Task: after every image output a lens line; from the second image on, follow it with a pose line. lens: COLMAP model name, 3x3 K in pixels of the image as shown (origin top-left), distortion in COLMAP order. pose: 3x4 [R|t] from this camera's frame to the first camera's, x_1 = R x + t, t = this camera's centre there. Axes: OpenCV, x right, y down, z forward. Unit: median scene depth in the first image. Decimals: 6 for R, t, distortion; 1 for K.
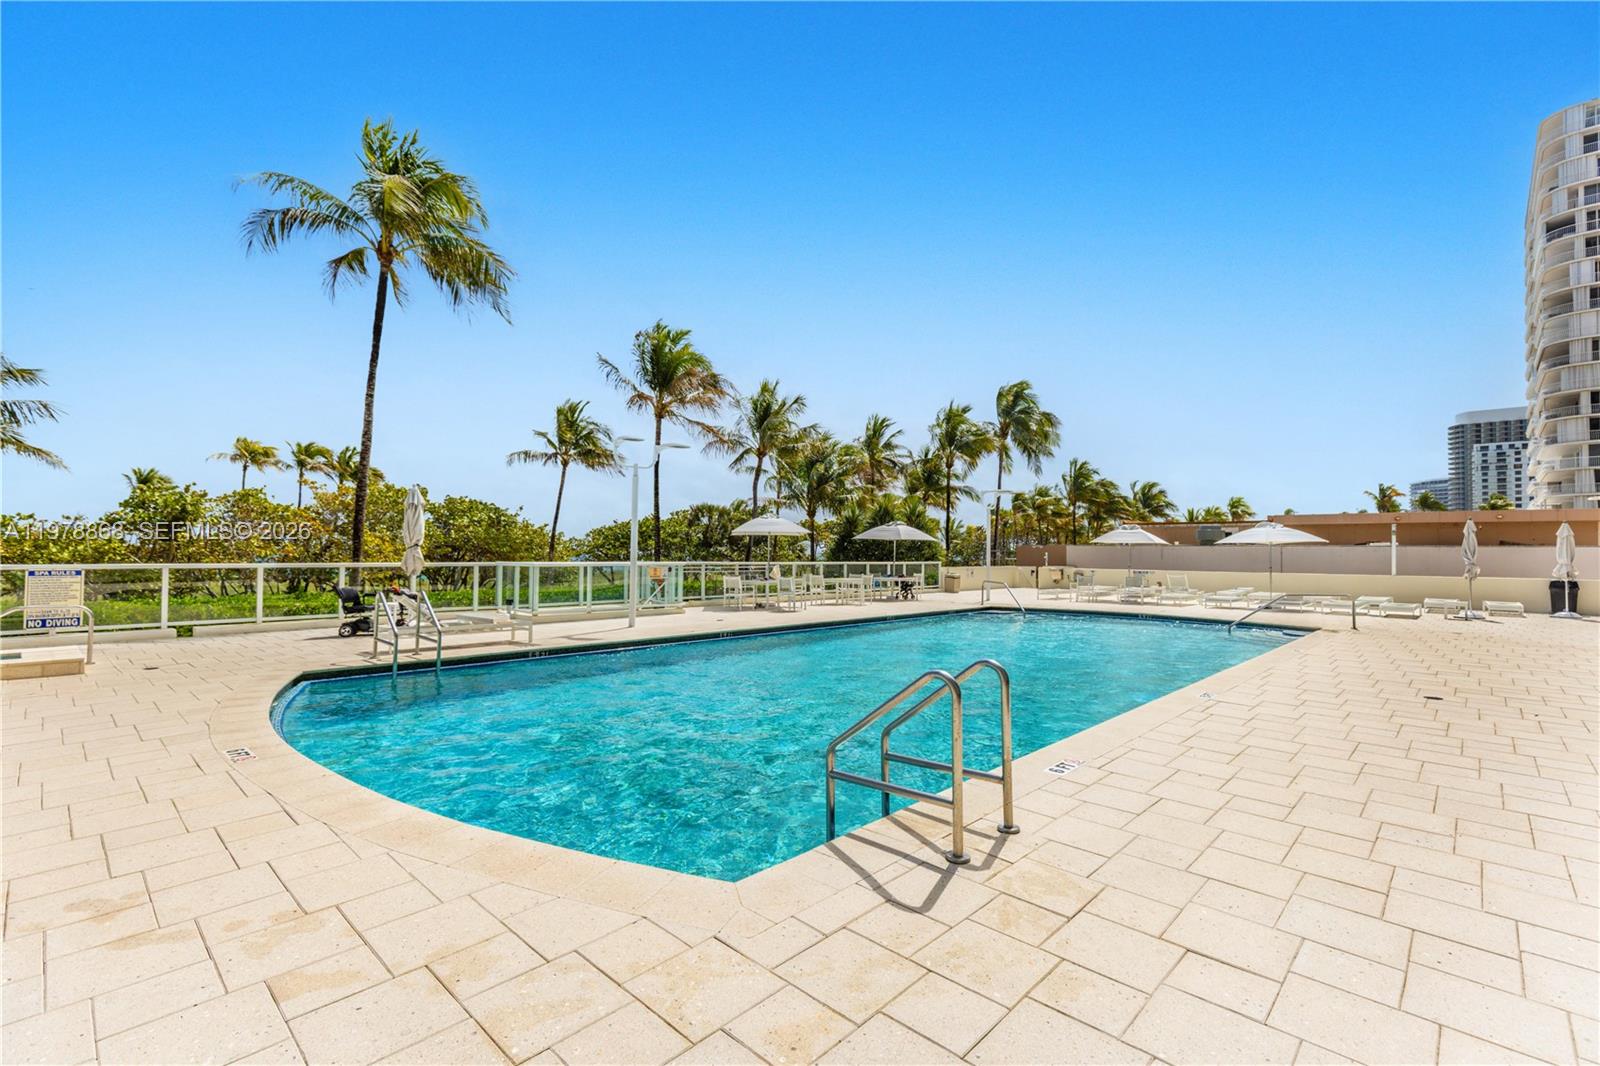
lens RADIAL K [[722.6, 0, 804.8], [0, 722.6, 539.7], [0, 0, 1]] dist [0.005684, 0.000481]
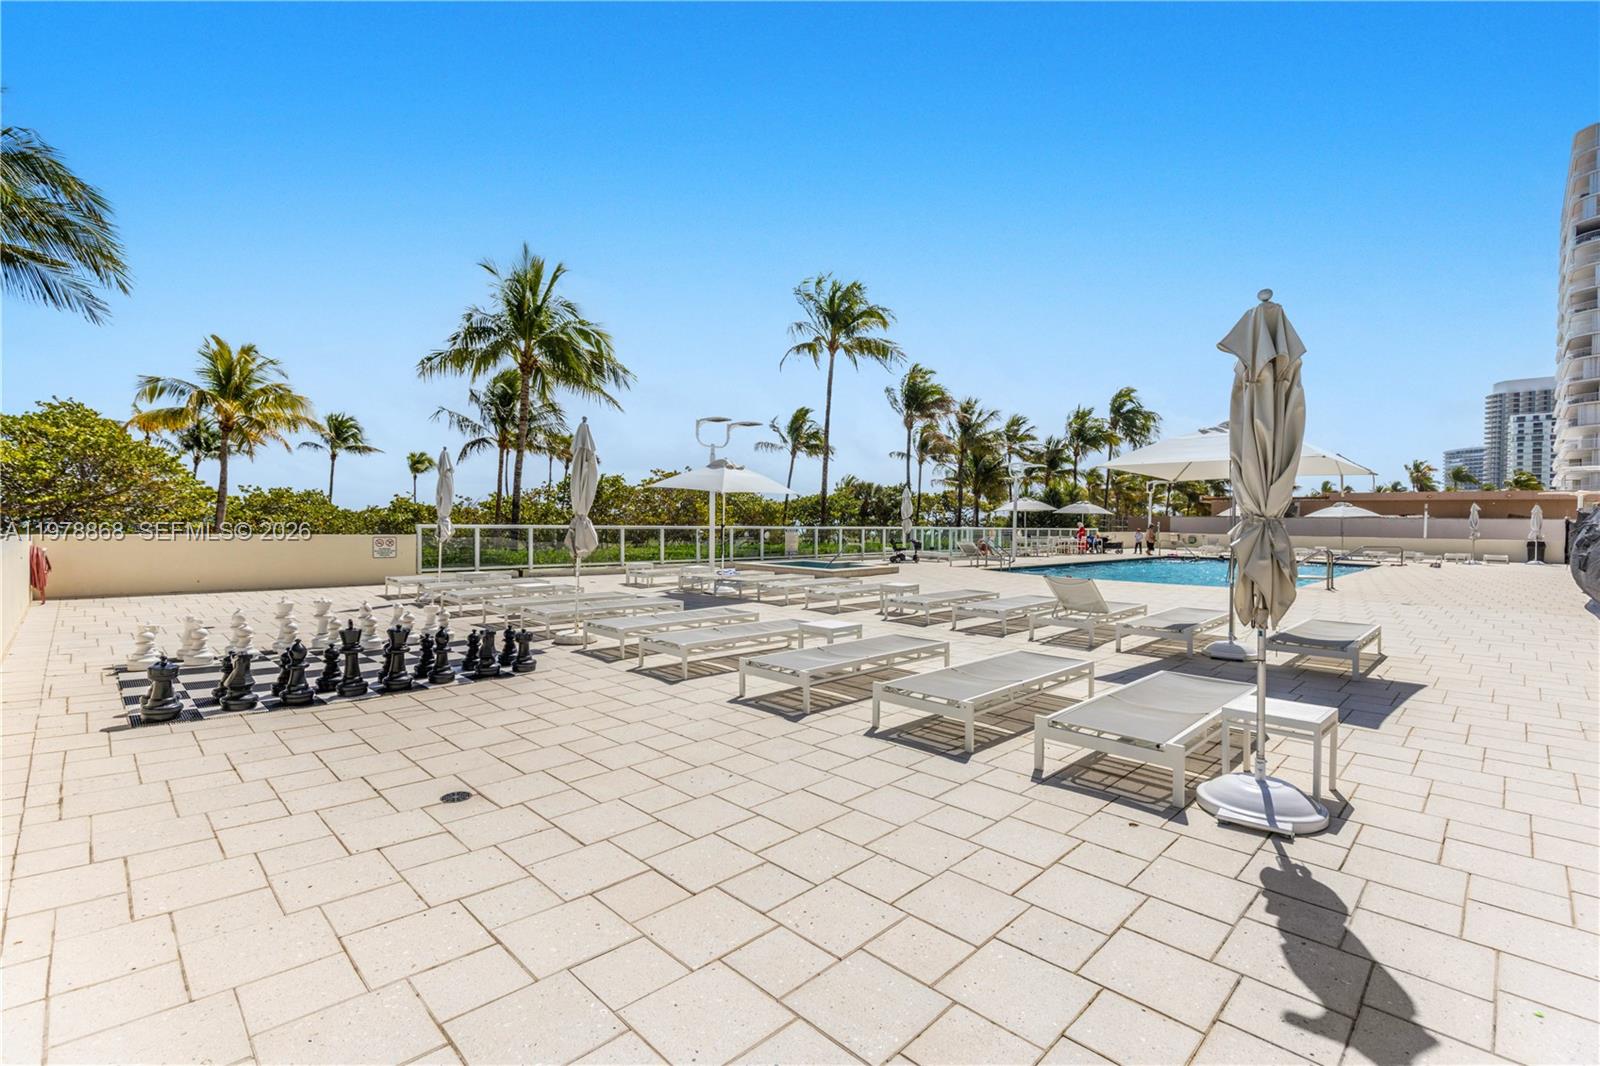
lens RADIAL K [[722.6, 0, 800.1], [0, 722.6, 531.4], [0, 0, 1]] dist [0.005684, 0.000481]
pose [[0.999558, 0.004844, -0.029337, -0.172733], [-0.003810, 0.999374, 0.035183, -0.004853], [0.029489, -0.035055, 0.998950, -0.213140]]
